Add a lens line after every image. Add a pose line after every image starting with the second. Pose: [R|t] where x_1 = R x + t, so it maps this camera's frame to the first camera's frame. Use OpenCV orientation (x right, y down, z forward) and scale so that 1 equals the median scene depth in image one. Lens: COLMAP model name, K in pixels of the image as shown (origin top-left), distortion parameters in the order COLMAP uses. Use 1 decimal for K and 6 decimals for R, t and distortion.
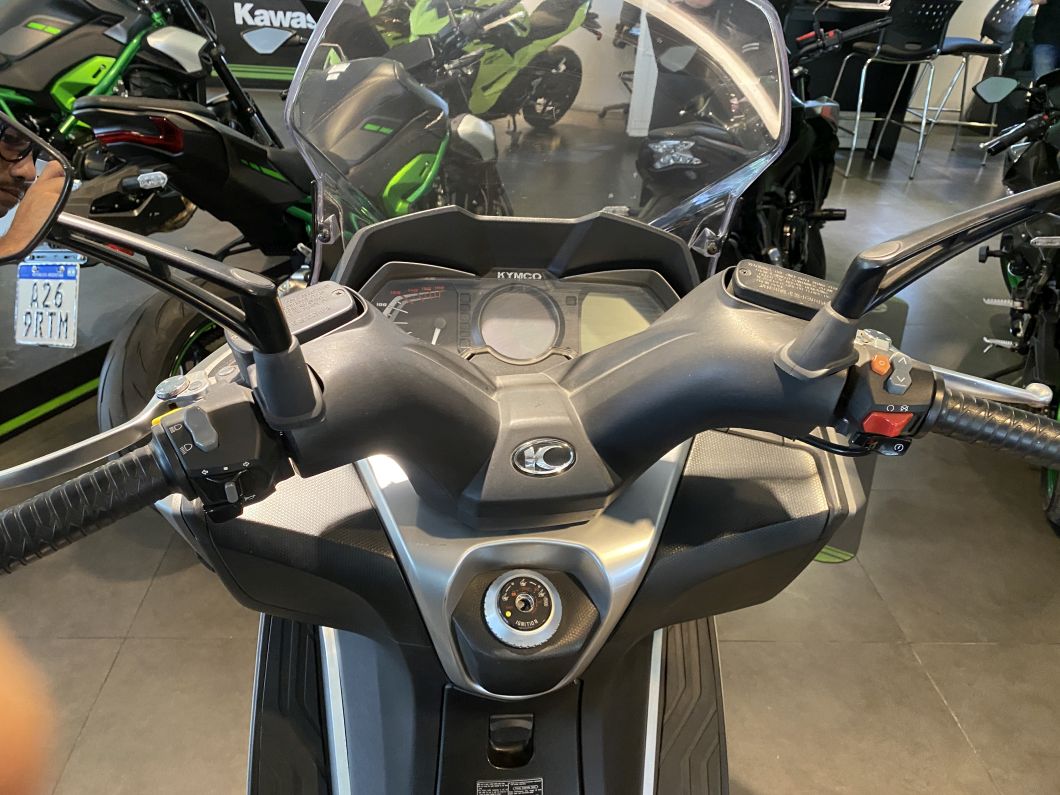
lens RADIAL K [[797.1, 0, 530.0], [0, 797.1, 397.5], [0, 0, 1]] dist [0.002400, -0.004615]
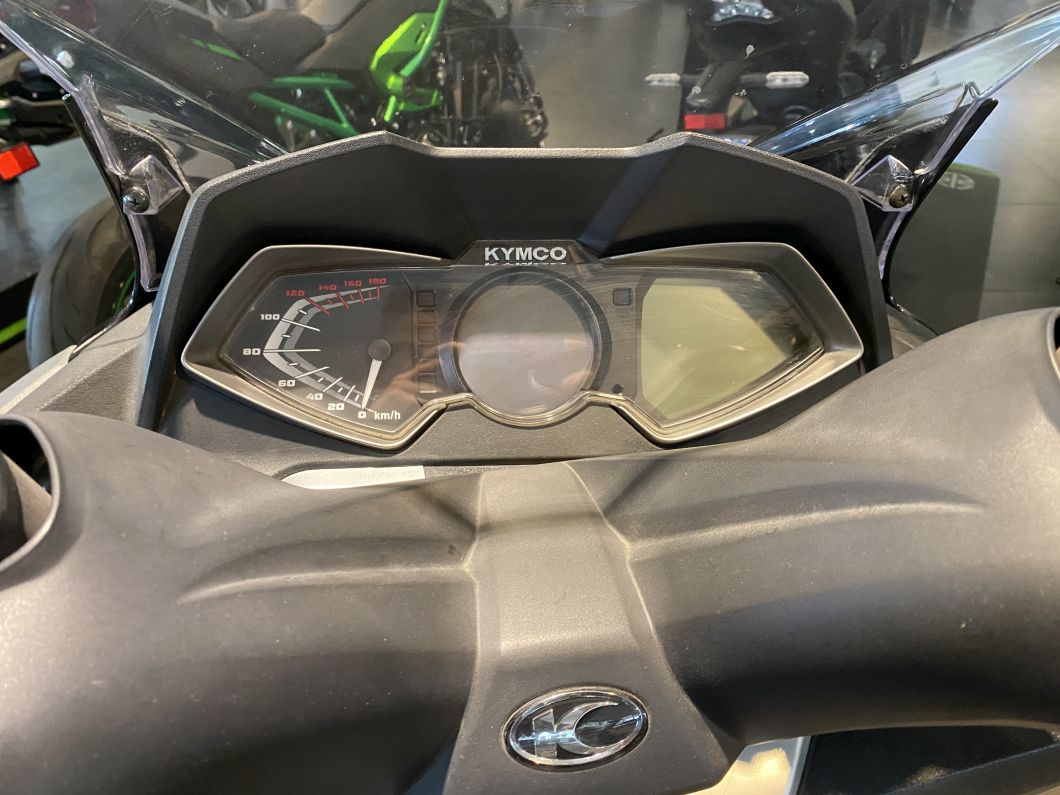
lens RADIAL K [[837.4, 0, 521.2], [0, 837.4, 395.9], [0, 0, 1]] dist [-0.011582, -0.004114]
pose [[0.998822, -0.013441, -0.046627, 0.008687], [0.019752, 0.990283, 0.137656, -0.136977], [0.044324, -0.138414, 0.989382, 0.436370]]
